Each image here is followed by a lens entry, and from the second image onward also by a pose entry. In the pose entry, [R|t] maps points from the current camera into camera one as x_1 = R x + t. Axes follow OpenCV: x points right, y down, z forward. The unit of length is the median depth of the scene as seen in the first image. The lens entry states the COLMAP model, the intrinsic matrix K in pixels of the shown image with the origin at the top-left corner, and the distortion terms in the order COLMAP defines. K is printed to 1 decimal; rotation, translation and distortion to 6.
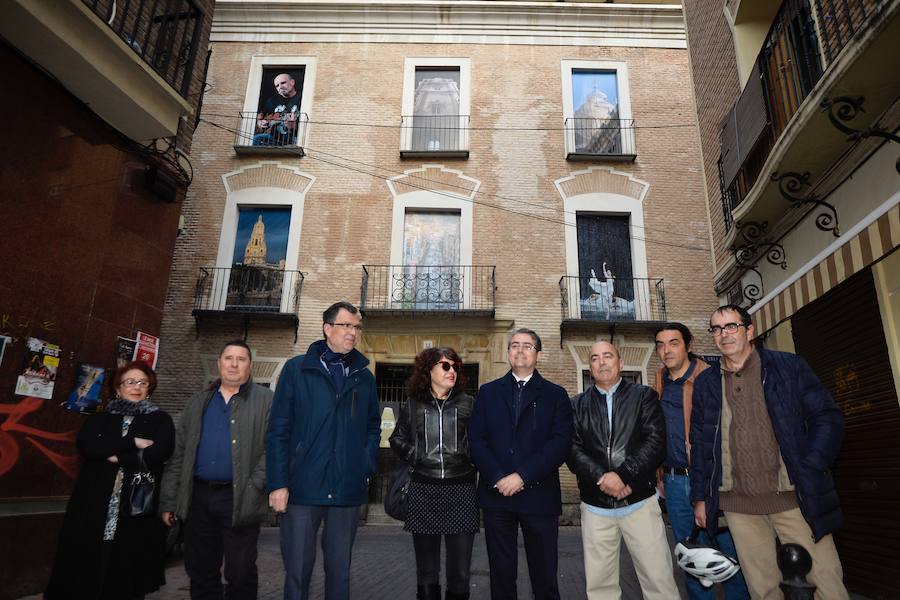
lens RADIAL K [[592.9, 0, 450.0], [0, 592.9, 300.0], [0, 0, 1]] dist [-0.001704, 0.004482]
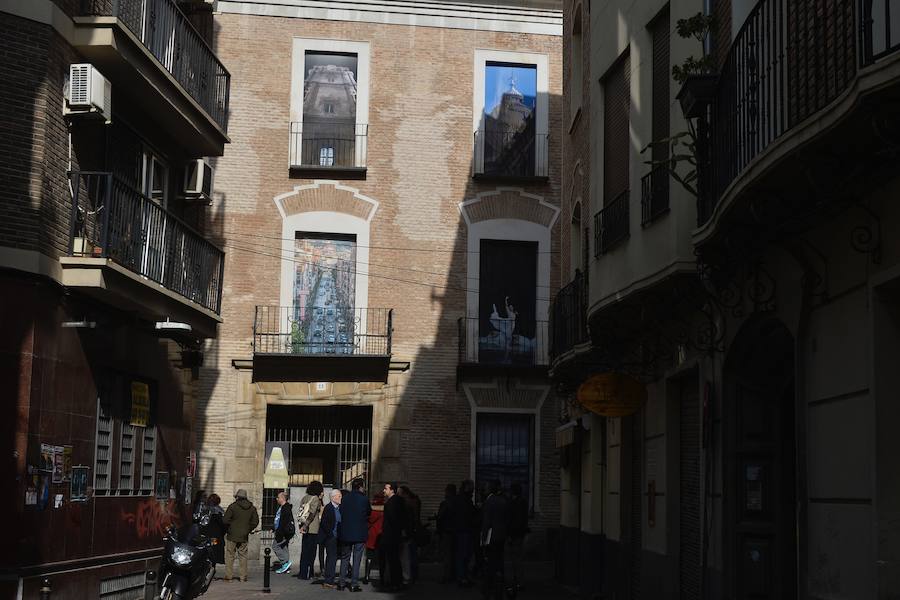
lens RADIAL K [[1383.4, 0, 450.0], [0, 1383.4, 300.0], [0, 0, 1]] dist [0.045514, 0.045665]
pose [[0.990273, 0.015963, 0.138218, -0.137713], [-0.039019, 0.985396, 0.165748, -0.428560], [-0.133554, -0.169529, 0.976434, -1.167923]]
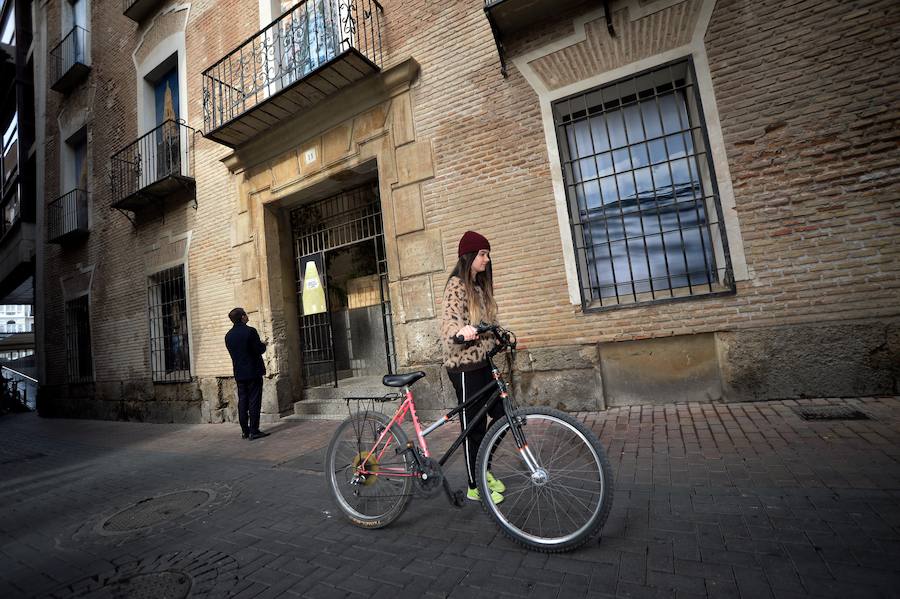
lens RADIAL K [[385.7, 0, 449.0], [0, 385.7, 303.4], [0, 0, 1]] dist [-0.064829, 0.022561]
pose [[0.880460, -0.157905, -0.447052, 0.248112], [0.262069, 0.947858, 0.181342, 0.185332], [0.395107, -0.276823, 0.875933, 0.620149]]
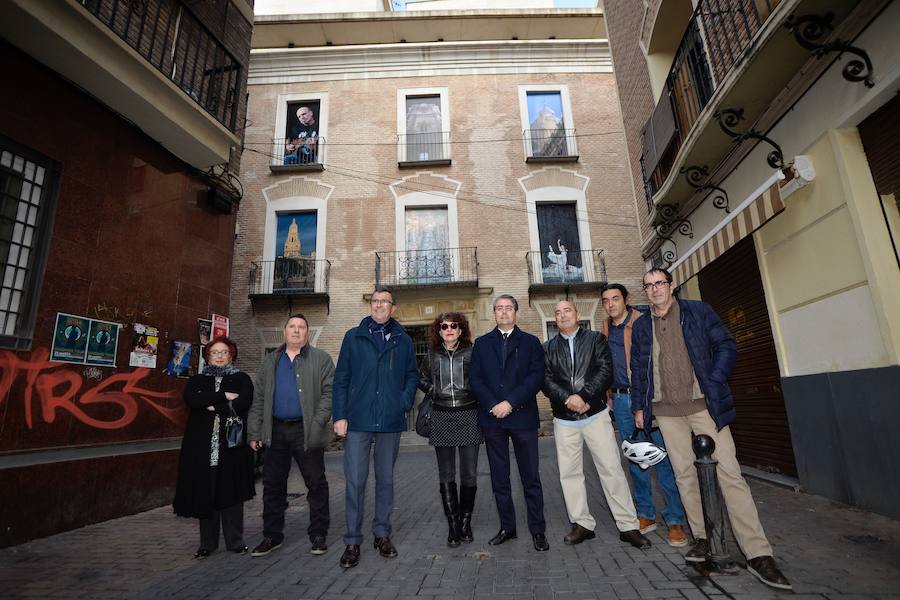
lens RADIAL K [[453.0, 0, 455.2], [0, 453.0, 303.5], [0, 0, 1]] dist [-0.040218, 0.000151]
pose [[0.997800, -0.061258, 0.025347, -0.003825], [0.059497, 0.996095, 0.065231, -0.001213], [-0.029244, -0.063580, 0.997548, -0.005026]]
